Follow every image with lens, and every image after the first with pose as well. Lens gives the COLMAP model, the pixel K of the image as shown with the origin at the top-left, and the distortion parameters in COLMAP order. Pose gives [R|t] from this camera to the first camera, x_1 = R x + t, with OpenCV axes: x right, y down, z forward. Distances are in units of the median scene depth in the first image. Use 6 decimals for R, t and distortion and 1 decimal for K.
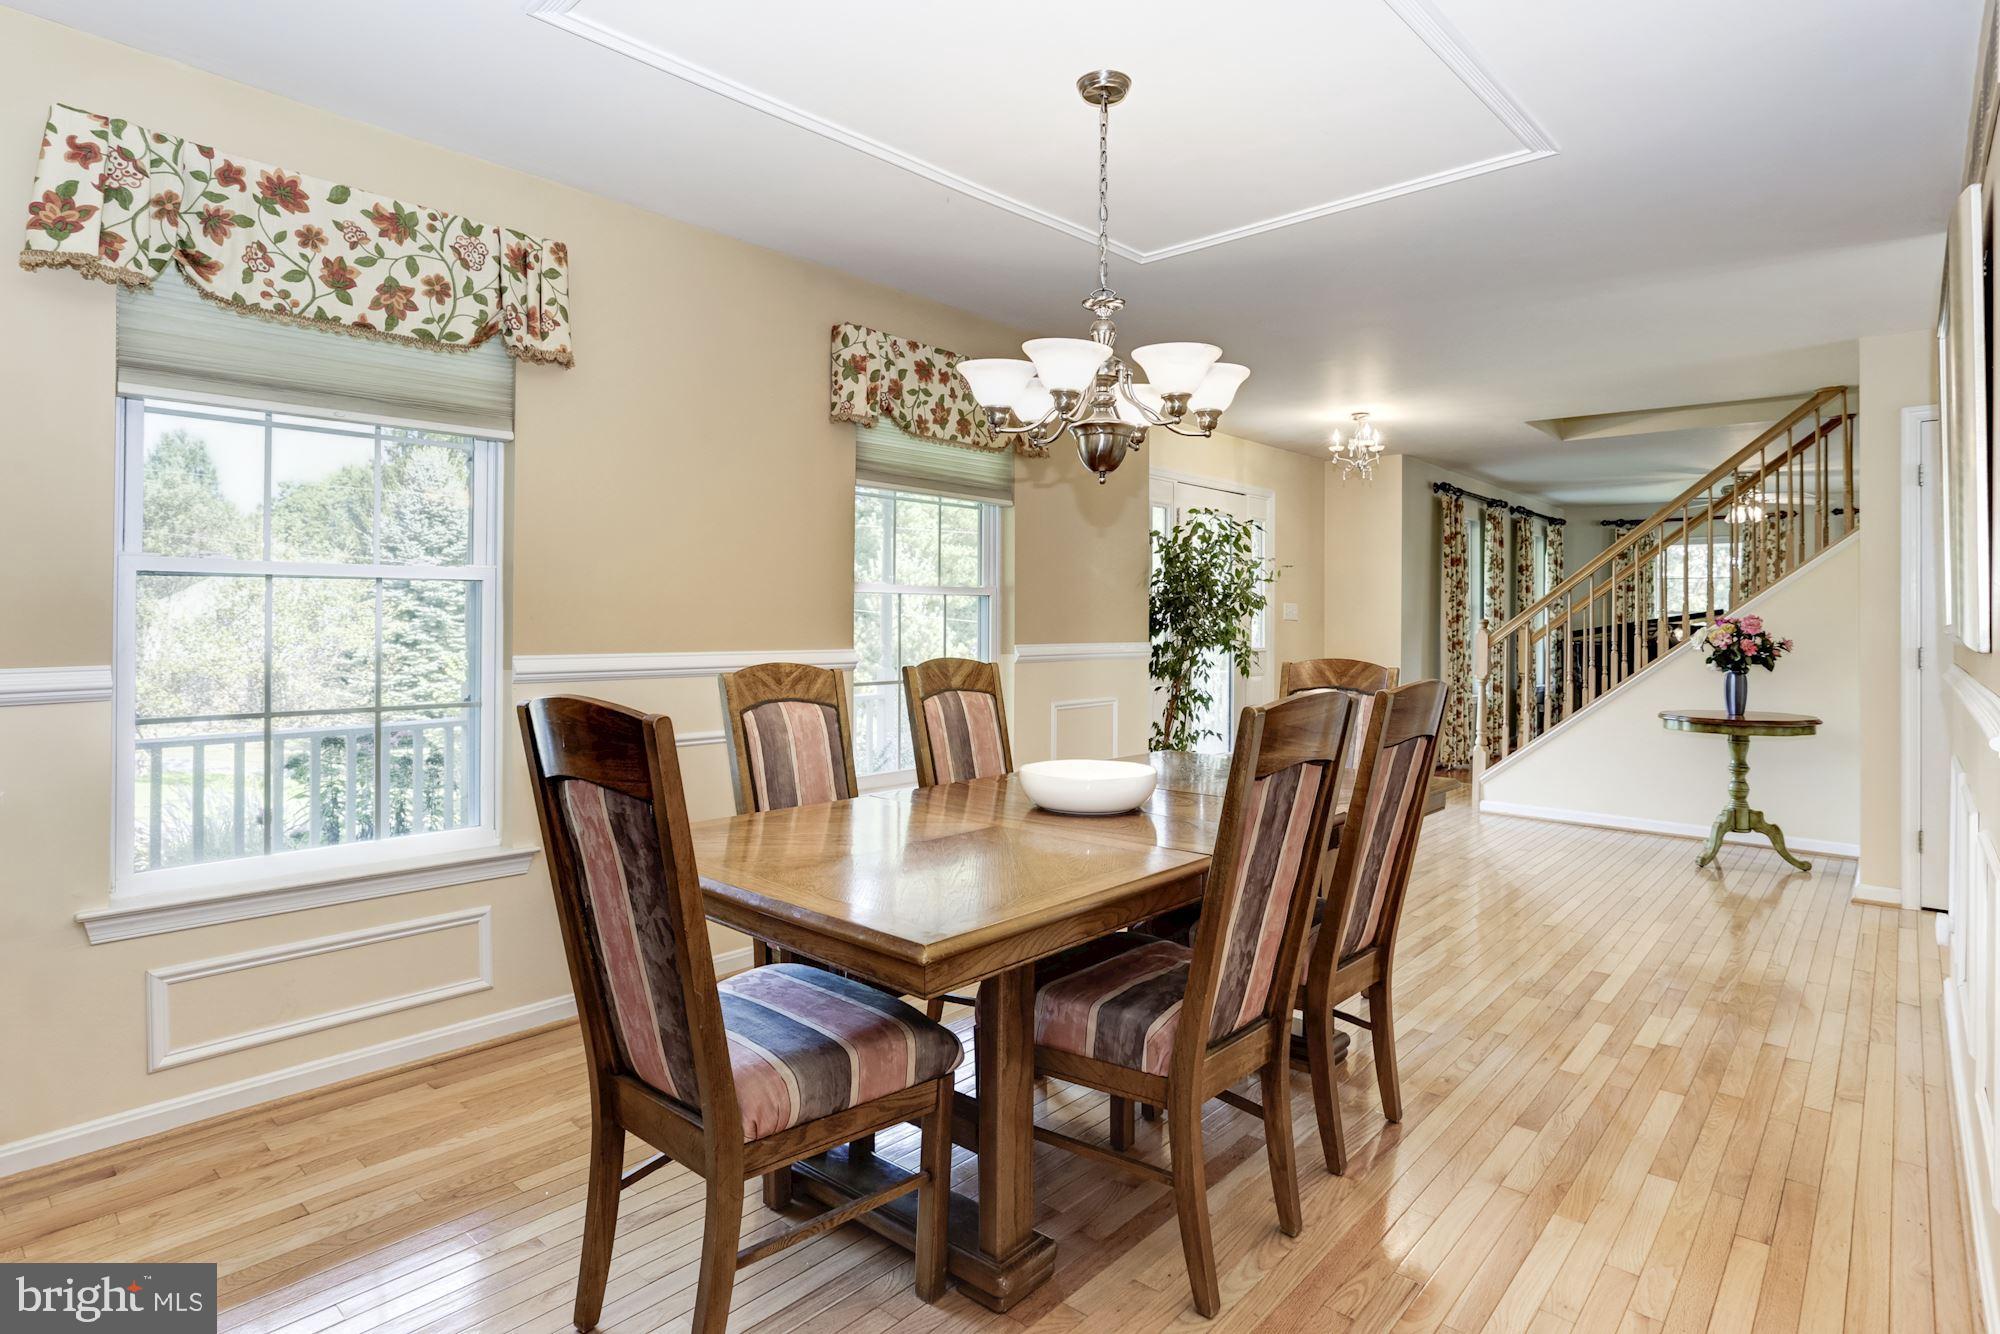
lens RADIAL K [[1028.8, 0, 1027.6], [0, 1028.8, 613.7], [0, 0, 1]] dist [-0.036232, 0.014630]
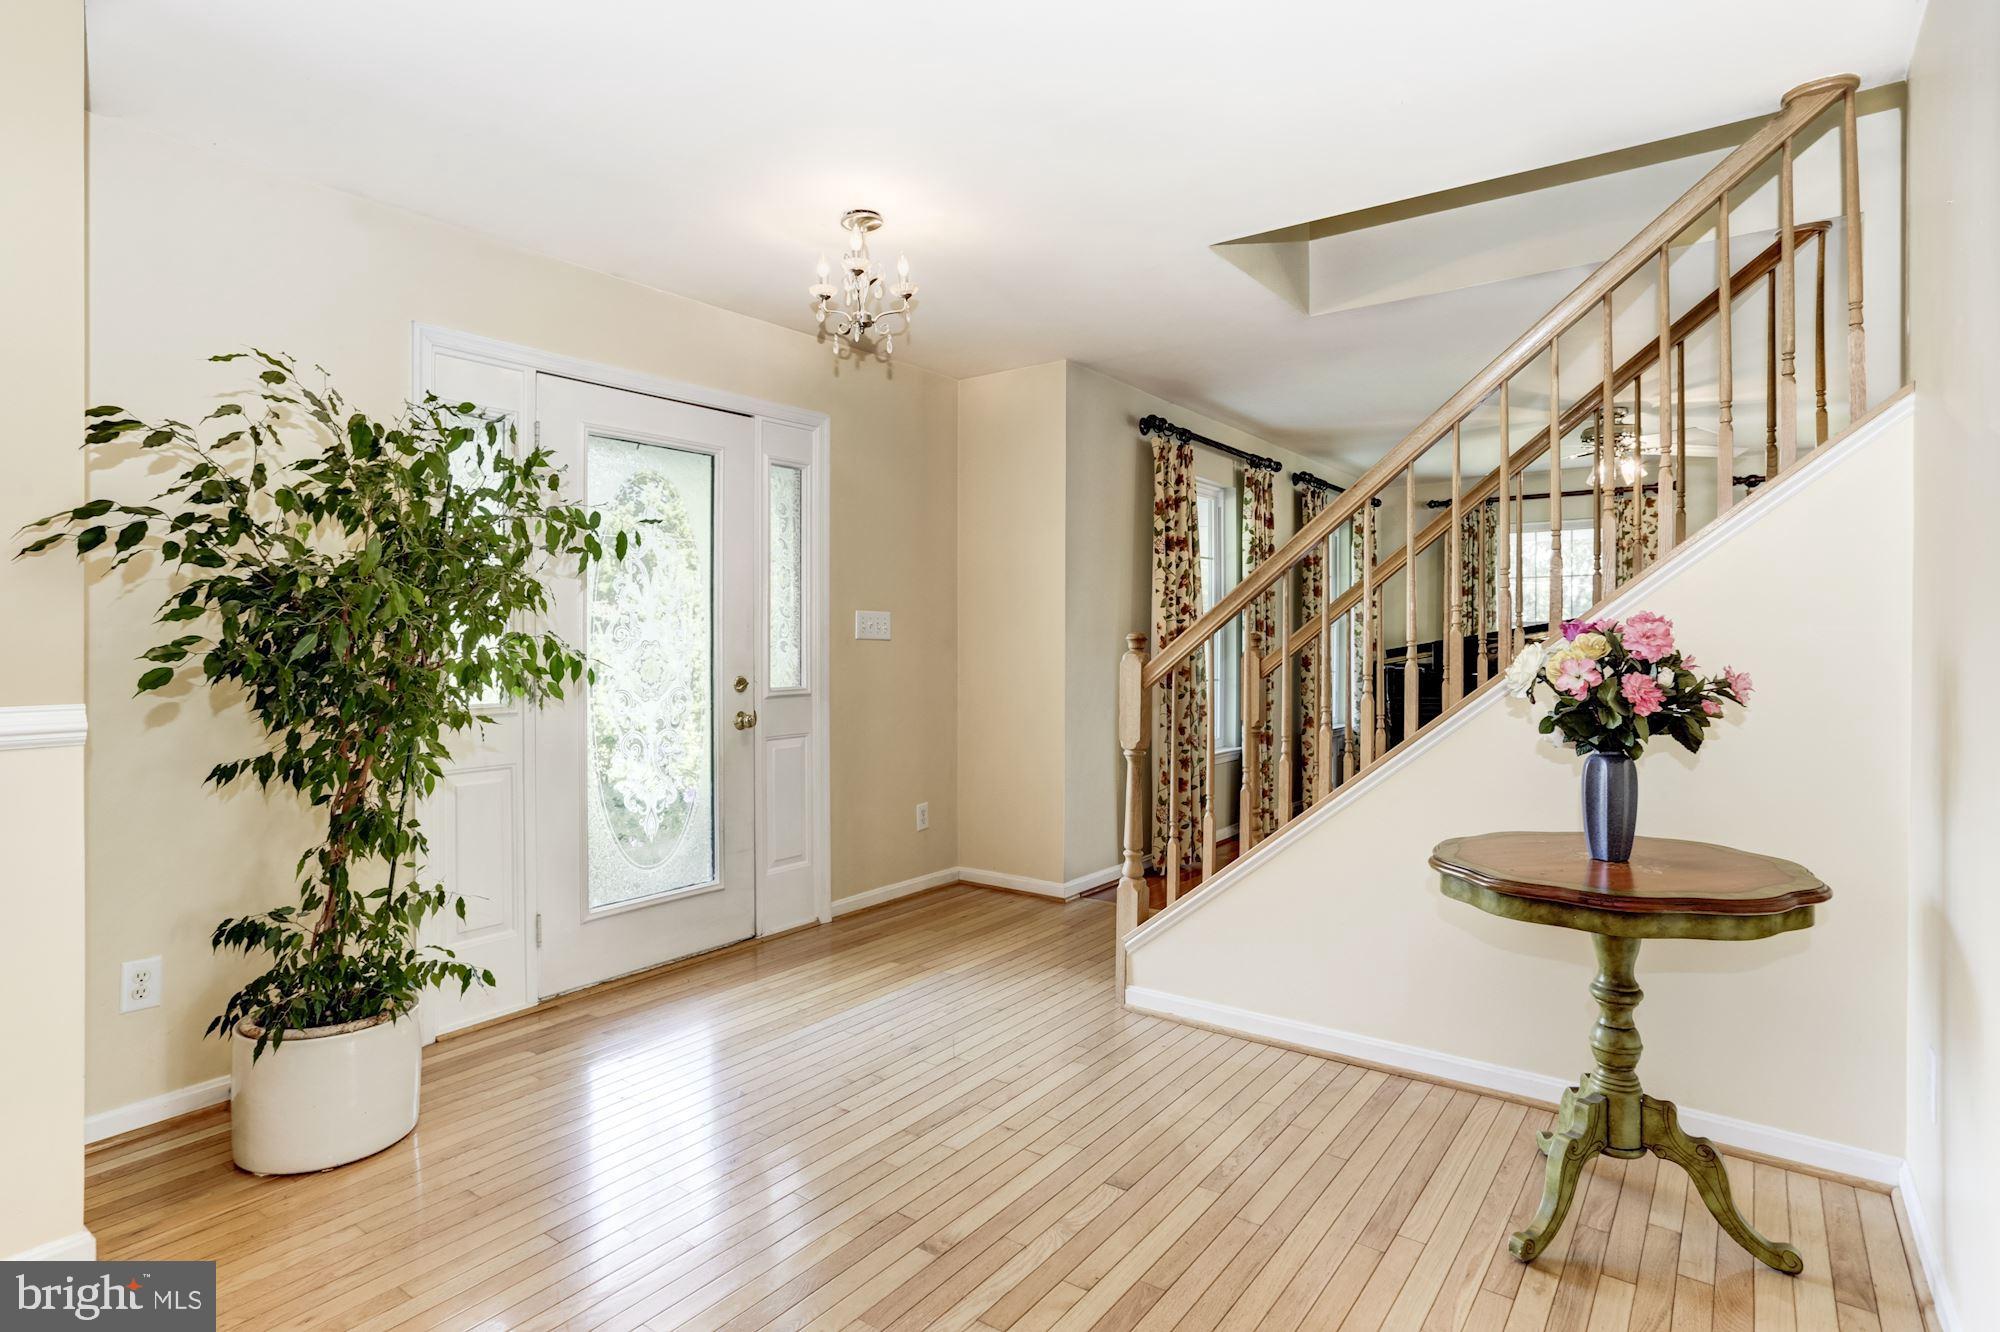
lens RADIAL K [[1028.8, 0, 998.1], [0, 1028.8, 650.7], [0, 0, 1]] dist [-0.036232, 0.014630]
pose [[0.996977, -0.012544, 0.076674, 0.422473], [0.011443, 0.999825, 0.014791, 0.007609], [-0.076846, -0.013868, 0.996946, 0.611961]]
